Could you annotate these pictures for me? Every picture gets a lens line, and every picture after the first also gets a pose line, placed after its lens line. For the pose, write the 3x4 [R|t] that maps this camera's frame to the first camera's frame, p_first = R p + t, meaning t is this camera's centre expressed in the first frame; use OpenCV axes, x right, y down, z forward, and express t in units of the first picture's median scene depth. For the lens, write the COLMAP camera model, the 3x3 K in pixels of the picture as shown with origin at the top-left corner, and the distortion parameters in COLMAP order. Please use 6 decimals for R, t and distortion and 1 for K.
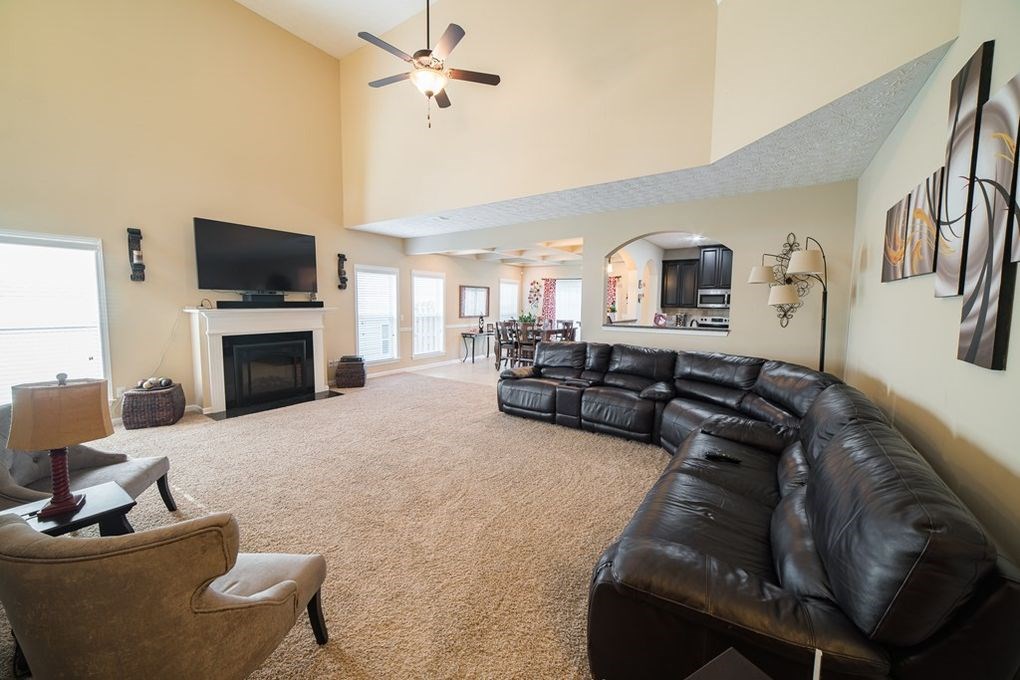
lens RADIAL K [[385.9, 0, 499.4], [0, 385.9, 339.1], [0, 0, 1]] dist [0.004470, 0.000051]
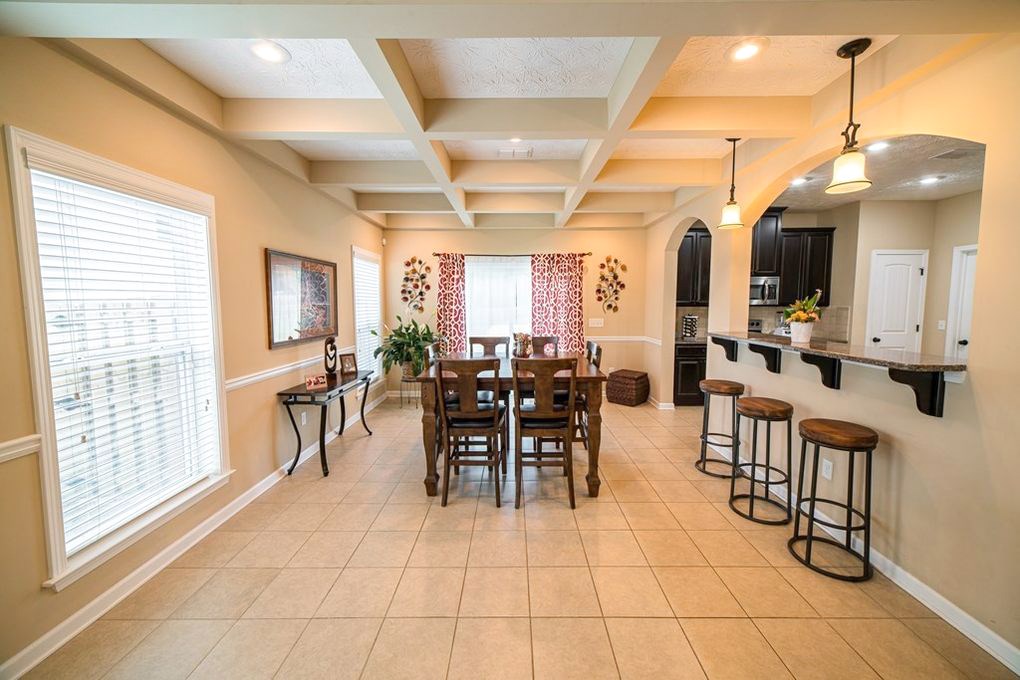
lens RADIAL K [[385.9, 0, 499.8], [0, 385.9, 335.5], [0, 0, 1]] dist [0.004470, 0.000051]
pose [[0.815091, -0.058044, 0.576418, -0.137837], [0.064864, 0.997856, 0.008759, -0.058151], [-0.575691, 0.030249, 0.817108, 0.651921]]
